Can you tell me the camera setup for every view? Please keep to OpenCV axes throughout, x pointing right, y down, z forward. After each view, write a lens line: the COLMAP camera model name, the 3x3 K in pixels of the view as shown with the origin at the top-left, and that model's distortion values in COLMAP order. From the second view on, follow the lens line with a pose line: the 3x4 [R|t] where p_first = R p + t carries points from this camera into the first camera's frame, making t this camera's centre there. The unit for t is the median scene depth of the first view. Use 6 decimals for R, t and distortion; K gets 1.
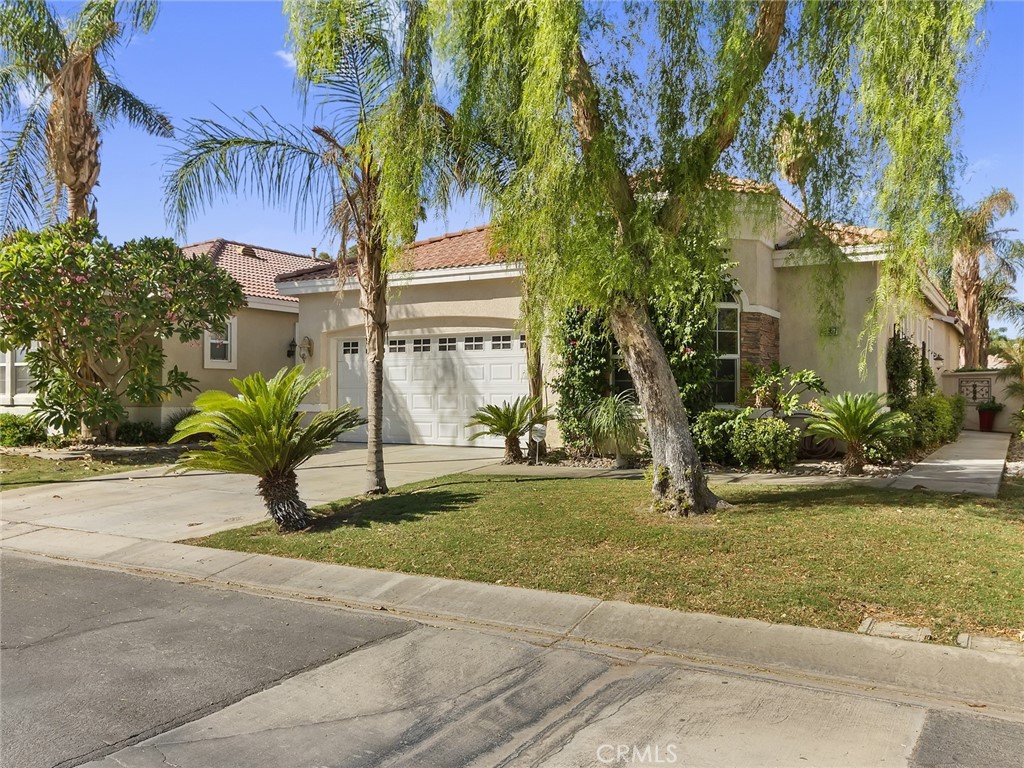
lens RADIAL K [[837.3, 0, 512.1], [0, 837.3, 384.4], [0, 0, 1]] dist [0.002564, 0.003155]
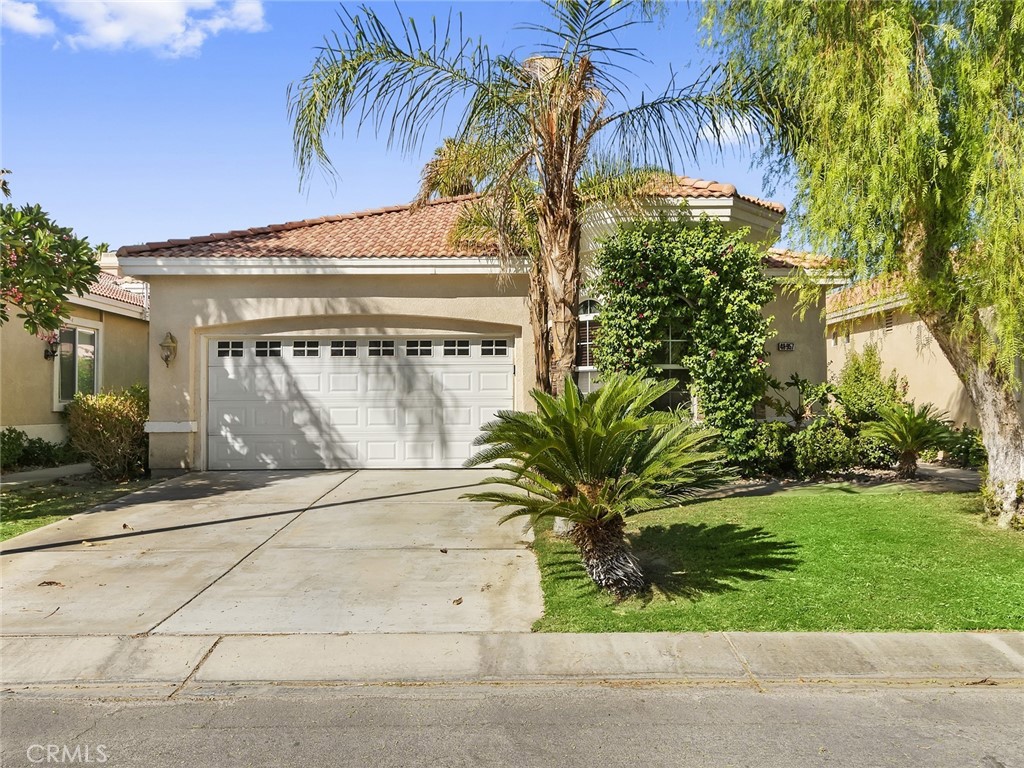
lens RADIAL K [[765.0, 0, 510.8], [0, 765.0, 388.2], [0, 0, 1]] dist [0.030297, 0.014644]
pose [[0.857737, 0.003263, 0.514078, -0.377823], [0.000882, 0.999969, -0.007819, -0.001723], [-0.514088, 0.007160, 0.857708, 0.285242]]
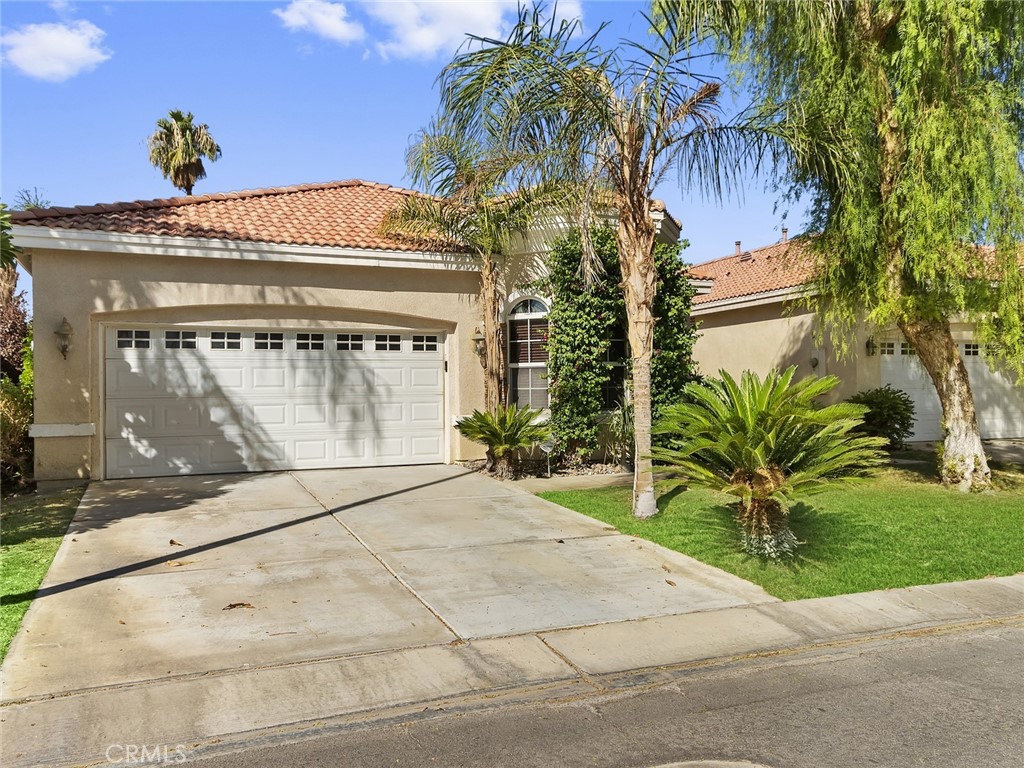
lens RADIAL K [[765.0, 0, 478.6], [0, 765.0, 391.1], [0, 0, 1]] dist [0.030297, 0.014644]
pose [[0.621968, -0.003981, 0.783033, -0.567411], [0.003827, 0.999991, 0.002044, -0.001865], [-0.783034, 0.001725, 0.621977, 0.437308]]
